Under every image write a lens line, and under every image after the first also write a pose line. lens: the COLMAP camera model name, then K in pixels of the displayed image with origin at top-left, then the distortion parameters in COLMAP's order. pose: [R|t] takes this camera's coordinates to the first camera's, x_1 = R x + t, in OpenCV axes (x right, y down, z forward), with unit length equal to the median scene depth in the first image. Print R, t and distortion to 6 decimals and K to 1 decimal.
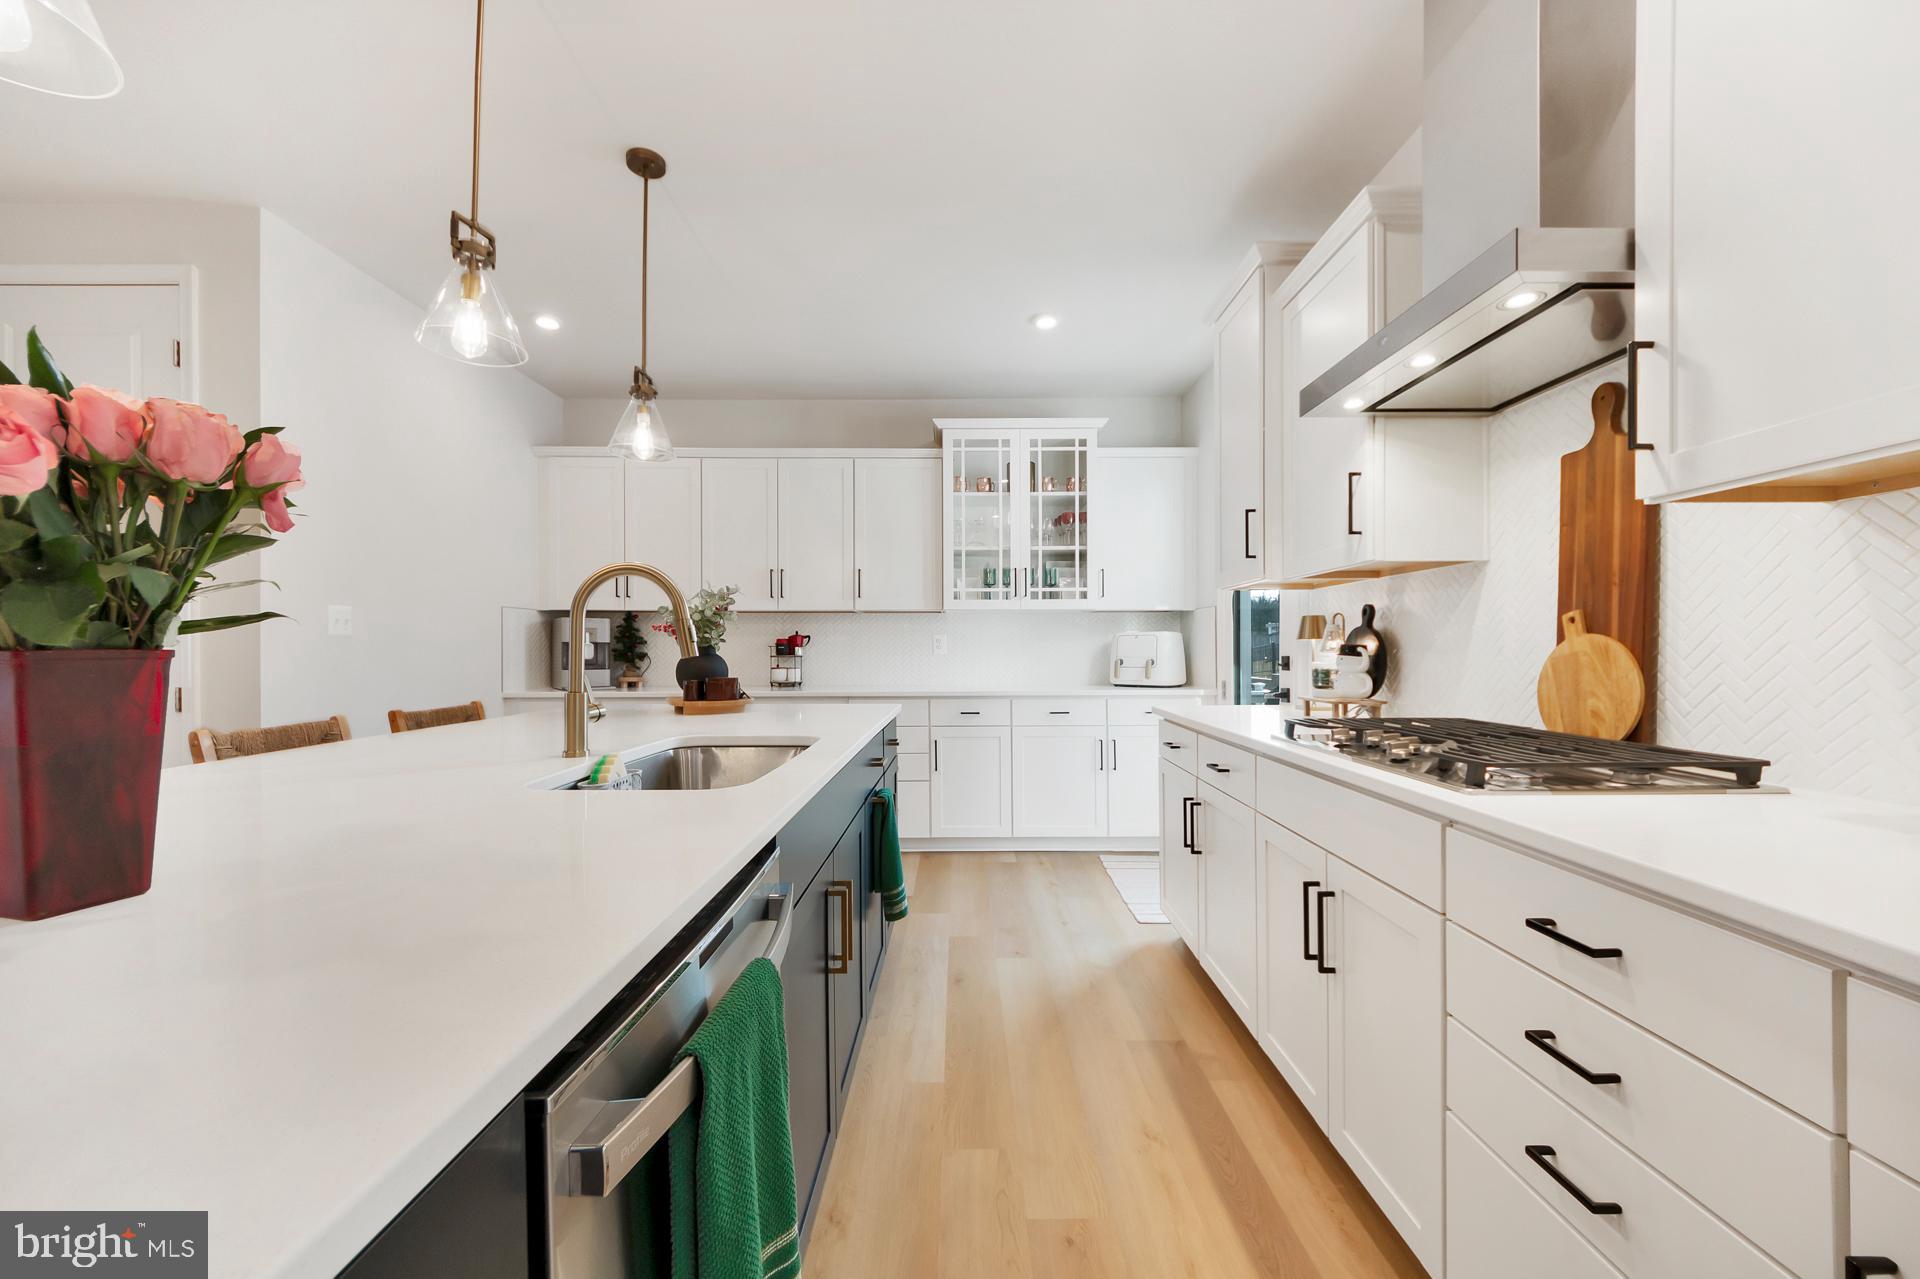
lens RADIAL K [[743.1, 0, 948.0], [0, 743.1, 645.4], [0, 0, 1]] dist [-0.002487, -0.000264]
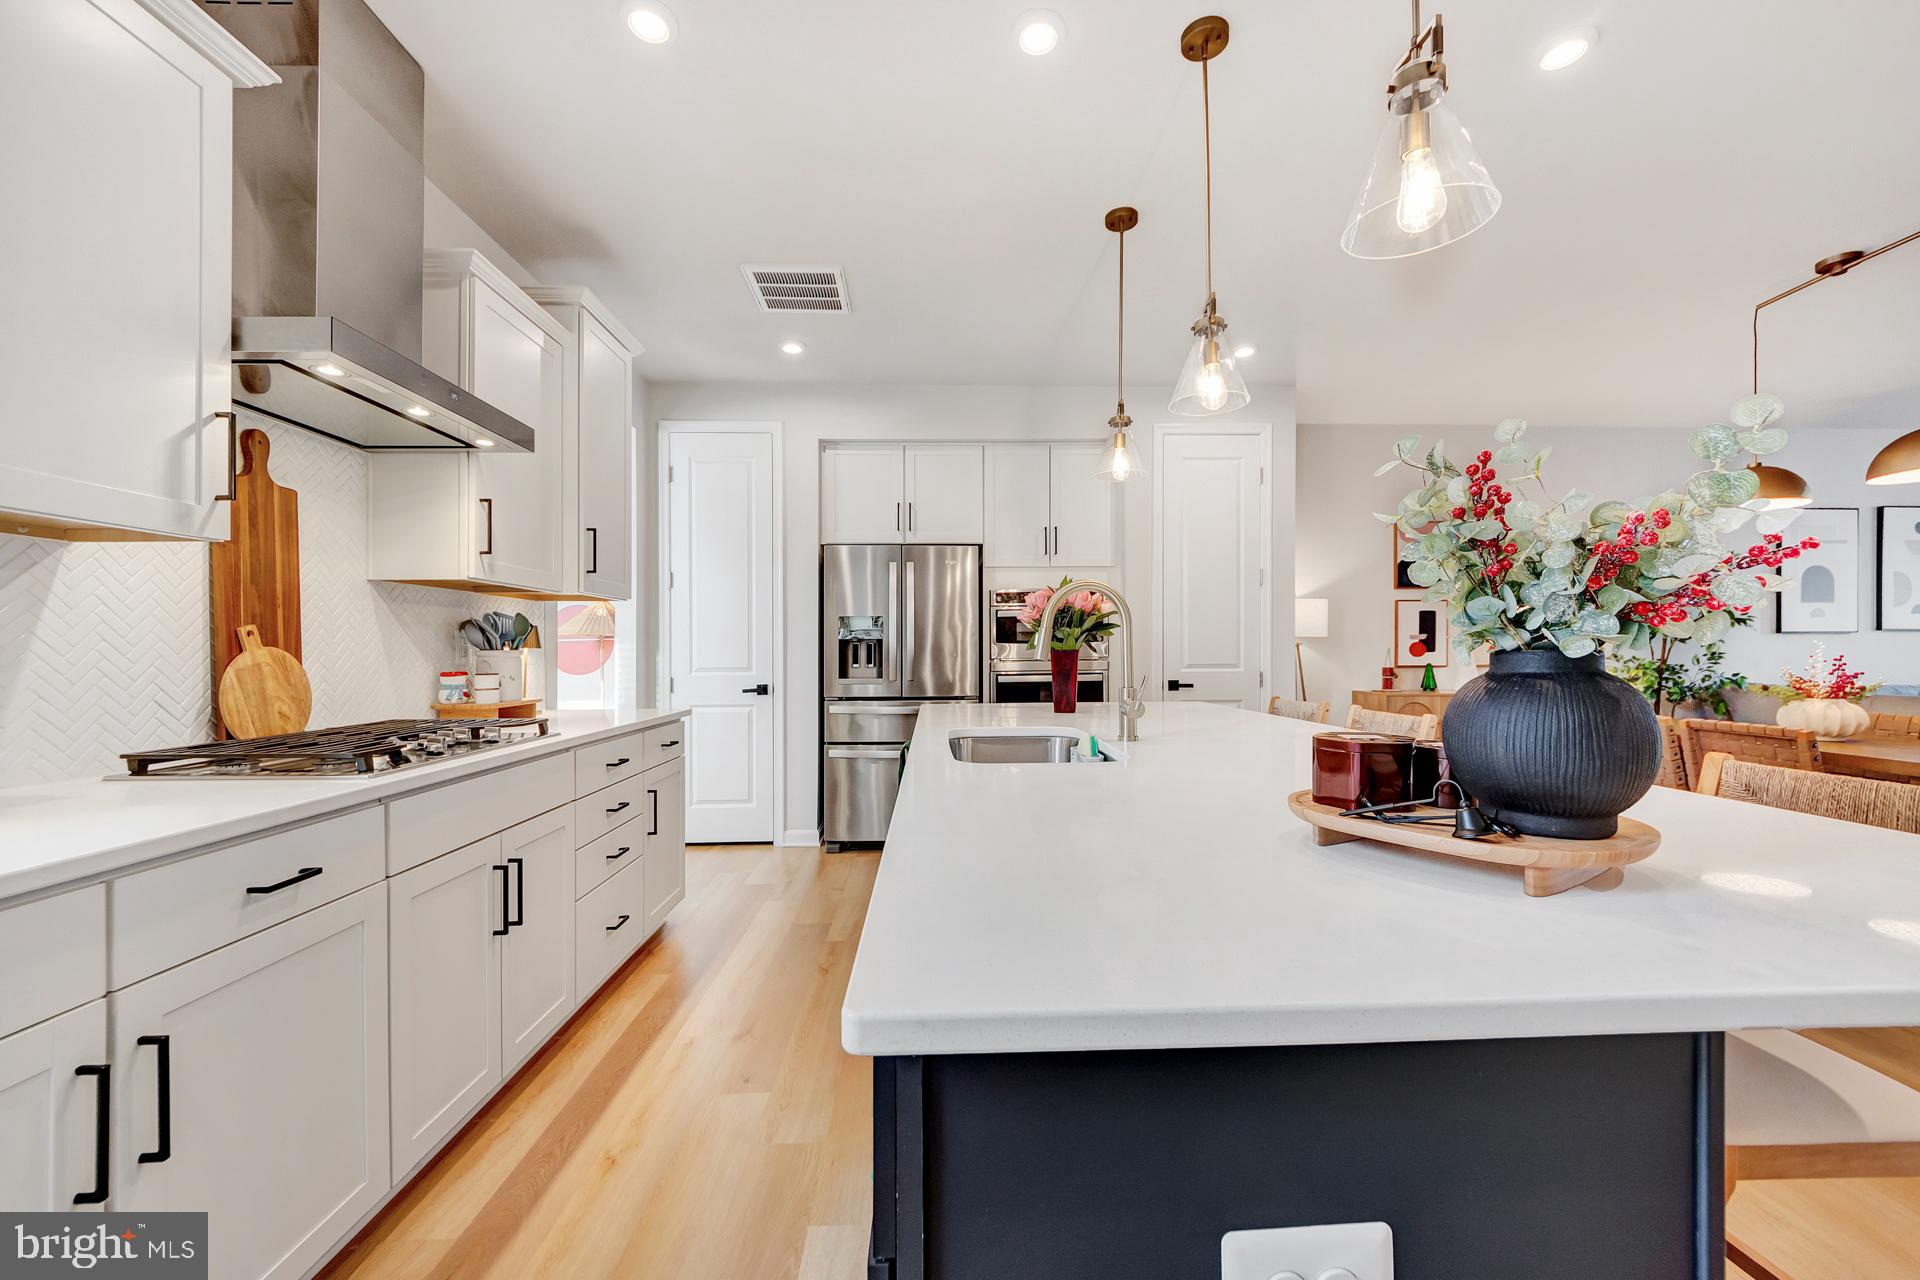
lens RADIAL K [[743.1, 0, 948.0], [0, 743.1, 645.9], [0, 0, 1]] dist [-0.002487, -0.000264]
pose [[-0.999335, 0.009699, -0.035155, -0.060457], [0.009970, 0.999922, -0.007546, 0.000760], [0.035079, -0.007892, -0.999353, 0.849904]]
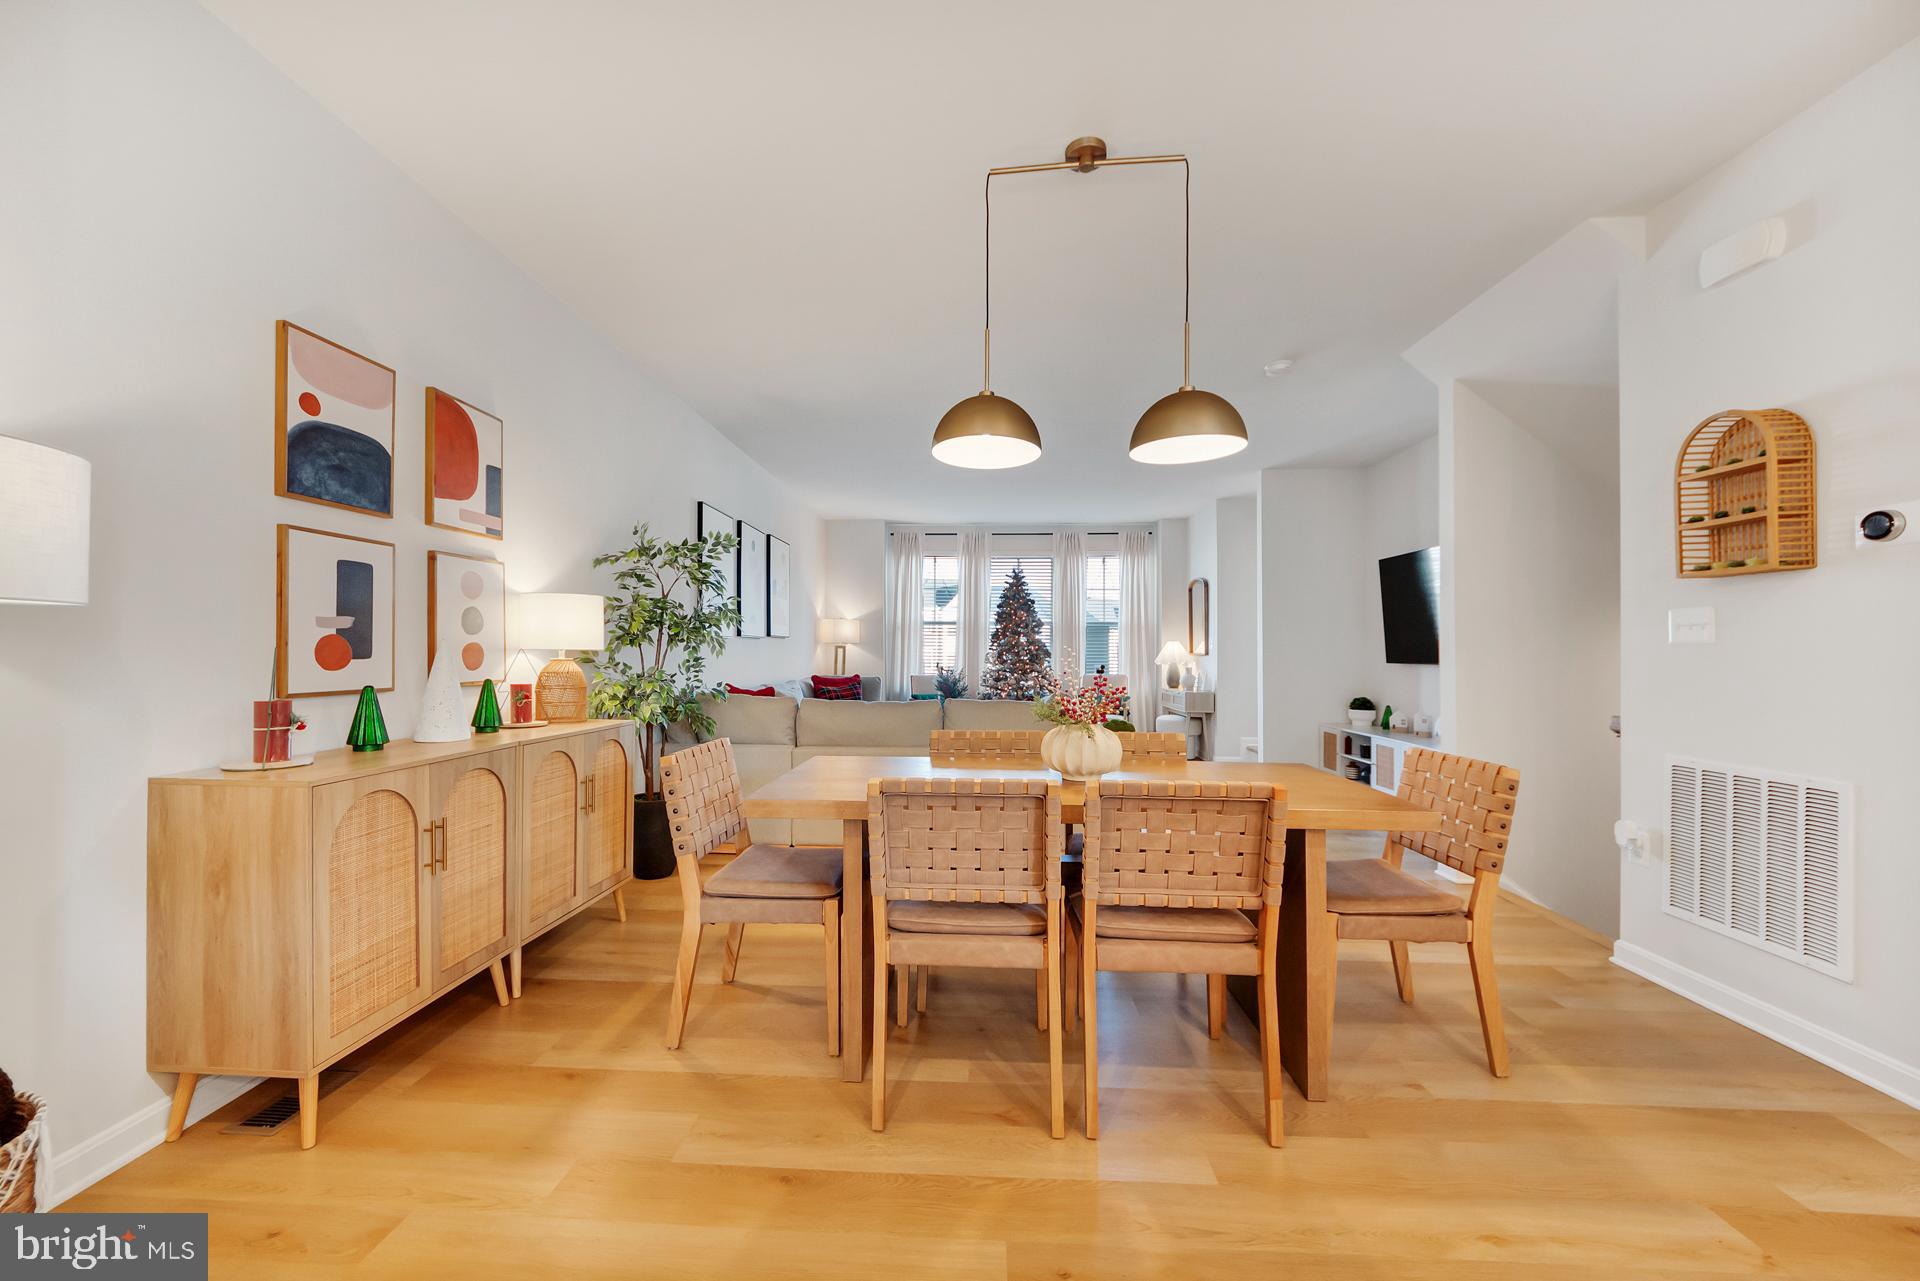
lens RADIAL K [[722.7, 0, 957.3], [0, 722.7, 652.5], [0, 0, 1]] dist [-0.000281, -0.000151]
pose [[-0.036051, 0.005834, -0.999333, -0.414476], [0.000305, 0.999983, 0.005827, 0.002361], [0.999350, -0.000095, -0.036052, 0.067042]]
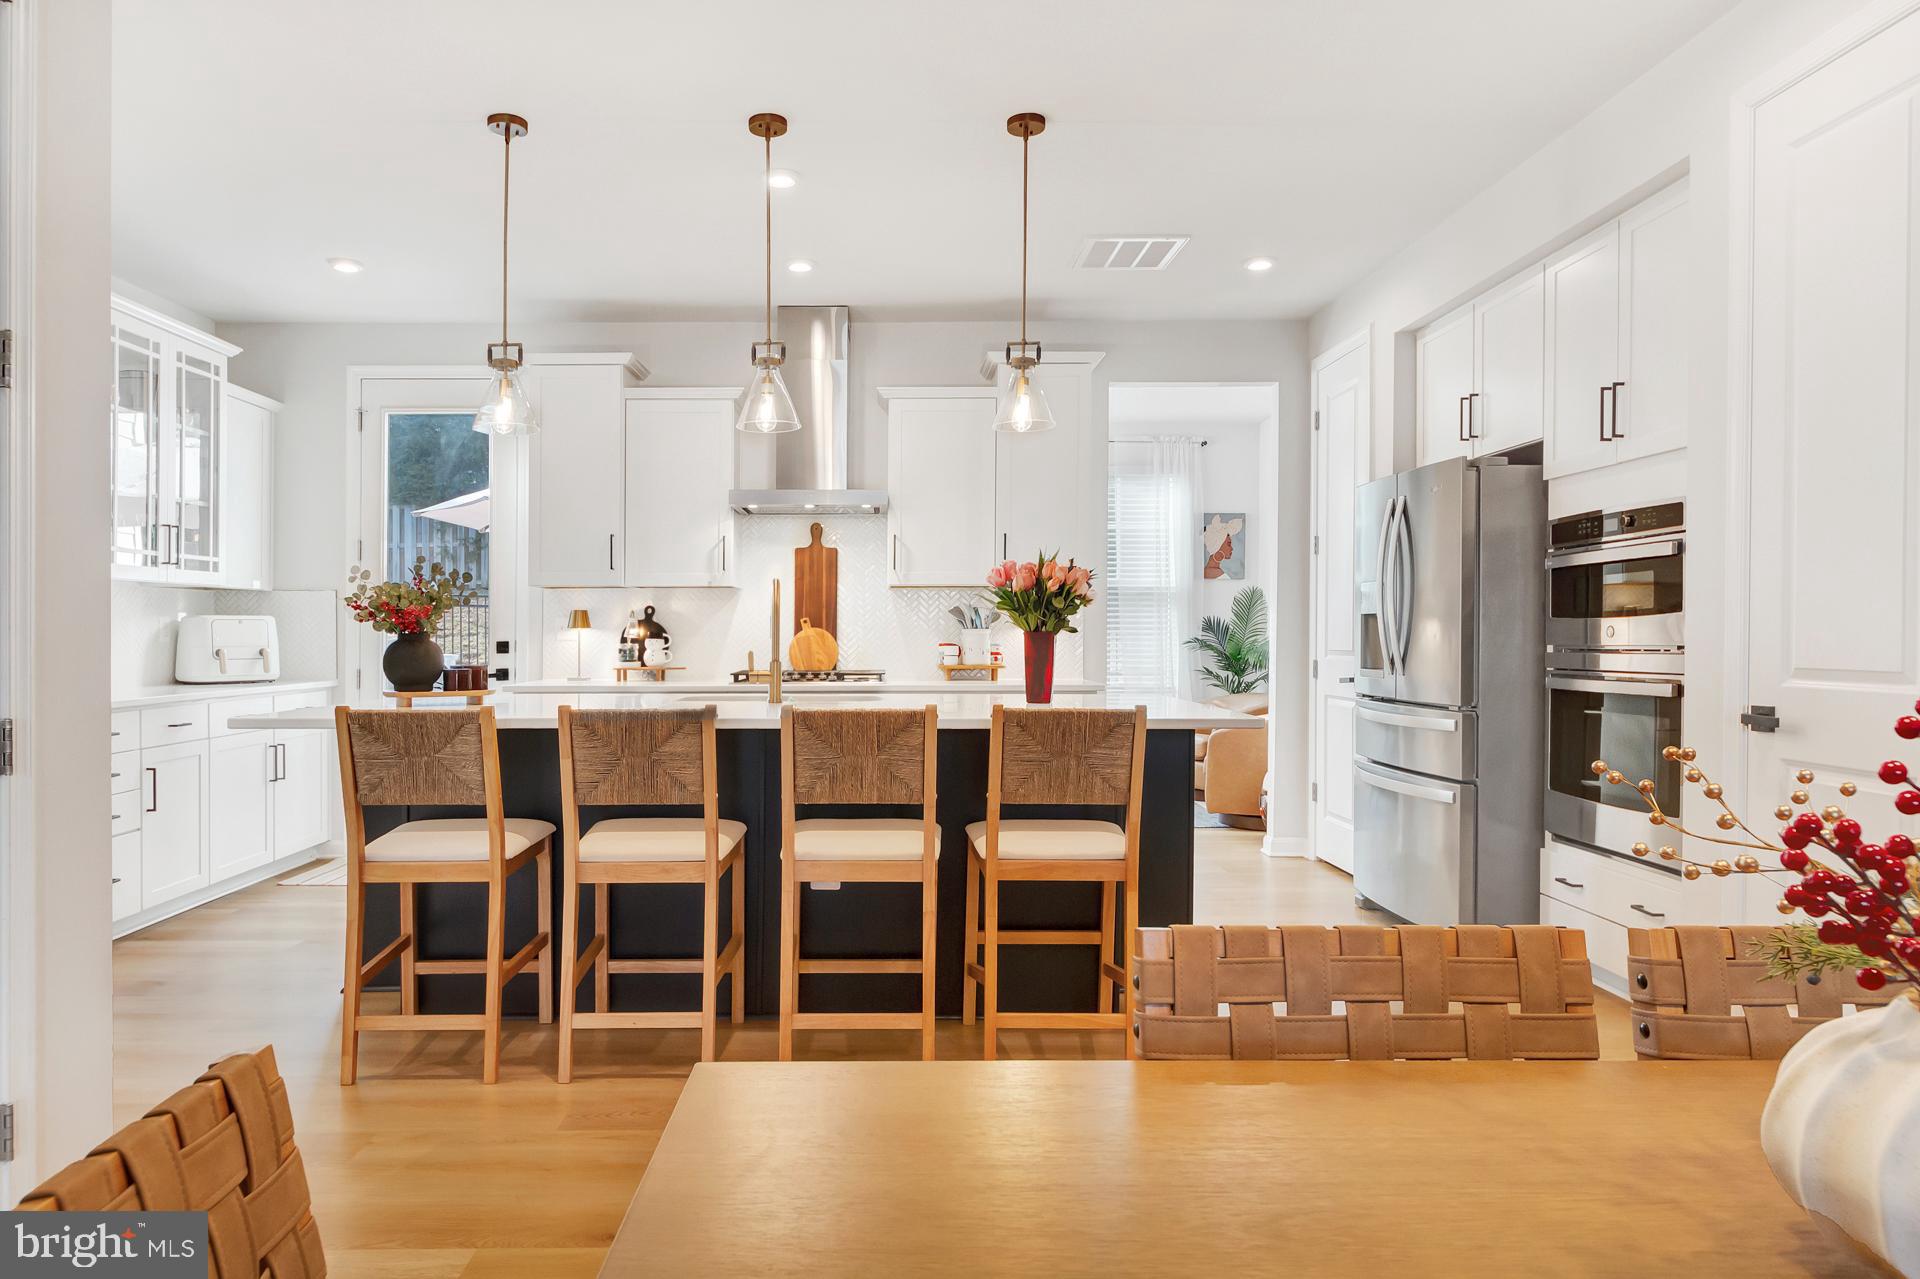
lens RADIAL K [[1212.8, 0, 960.0], [0, 1212.8, 639.5], [0, 0, 1]] dist [-0.009372, -0.001266]
pose [[-0.046931, -0.002479, 0.998895, -1.119418], [-0.000966, 0.999997, 0.002437, 0.004244], [-0.998898, -0.000850, -0.046933, 0.284394]]
